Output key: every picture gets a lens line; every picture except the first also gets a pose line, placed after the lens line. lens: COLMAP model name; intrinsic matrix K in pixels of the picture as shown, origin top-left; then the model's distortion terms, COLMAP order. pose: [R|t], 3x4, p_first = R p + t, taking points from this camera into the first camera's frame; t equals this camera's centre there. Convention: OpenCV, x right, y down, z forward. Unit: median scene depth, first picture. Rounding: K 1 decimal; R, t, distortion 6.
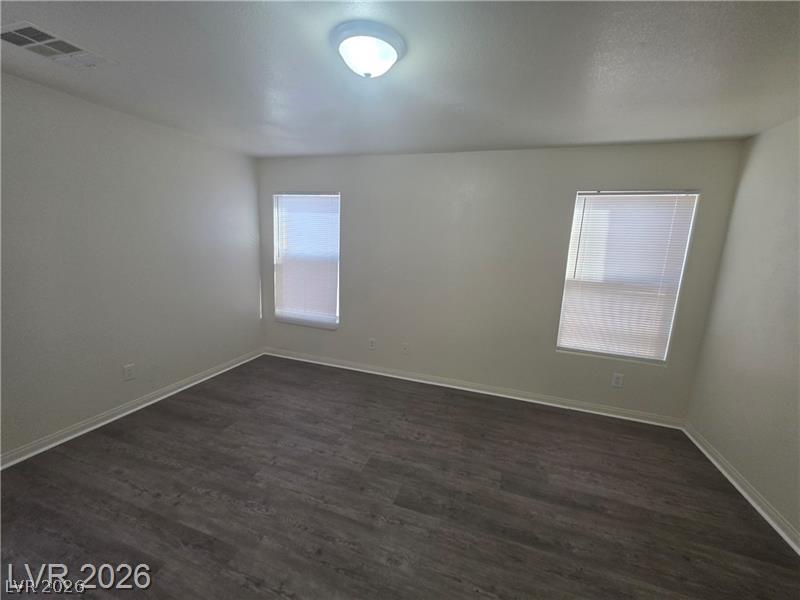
lens RADIAL K [[322.6, 0, 403.3], [0, 322.6, 295.3], [0, 0, 1]] dist [0.003244, 0.000572]
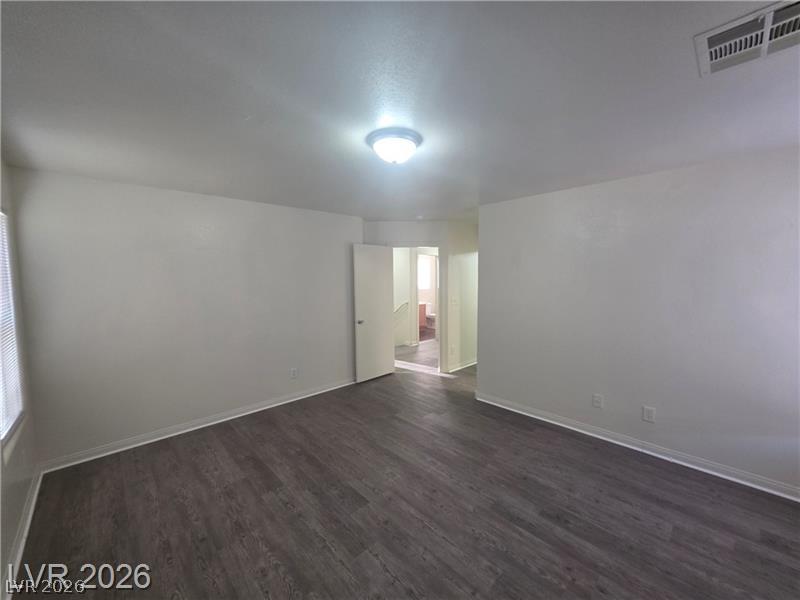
lens RADIAL K [[322.6, 0, 404.0], [0, 322.6, 296.3], [0, 0, 1]] dist [0.003244, 0.000572]
pose [[-0.885137, -0.069194, 0.460157, -0.536457], [0.044113, 0.971951, 0.231007, -0.297651], [-0.463235, 0.224772, -0.857258, 1.514742]]
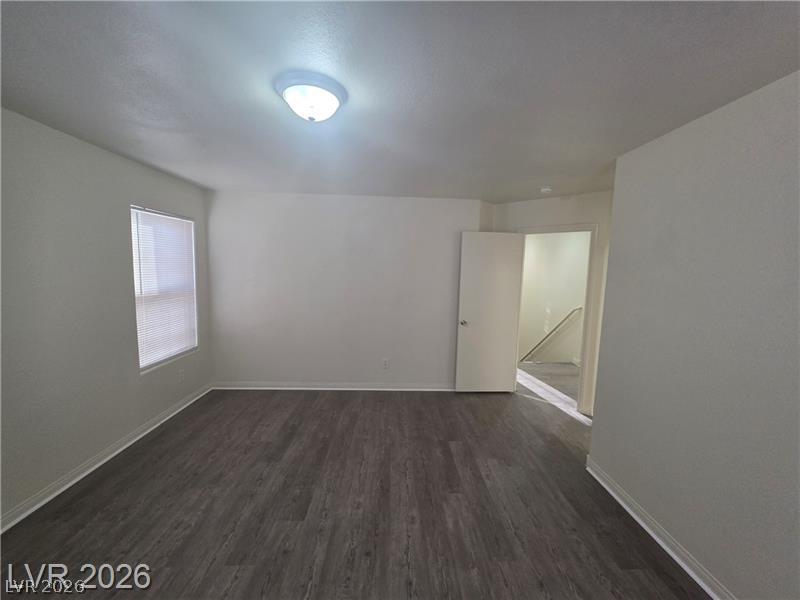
lens RADIAL K [[322.6, 0, 404.8], [0, 322.6, 299.2], [0, 0, 1]] dist [0.003244, 0.000572]
pose [[-0.352729, -0.147175, 0.924079, -0.854866], [0.111563, 0.973895, 0.197693, -0.188387], [-0.929051, 0.172825, -0.327102, 0.777297]]
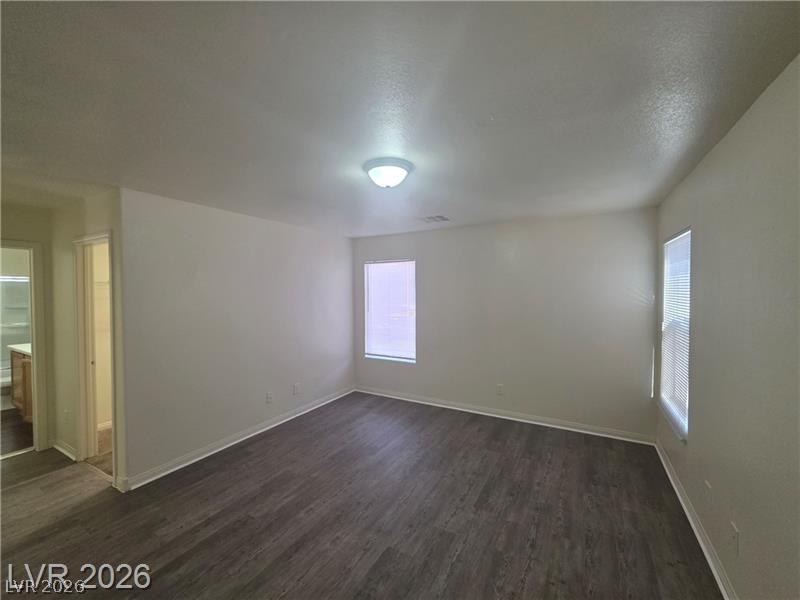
lens RADIAL K [[322.6, 0, 402.7], [0, 322.6, 295.9], [0, 0, 1]] dist [0.003244, 0.000572]
pose [[-0.191146, -0.030682, -0.981082, 0.860145], [-0.164313, 0.986408, 0.001165, -0.138765], [0.967711, 0.161427, -0.193590, 0.948405]]
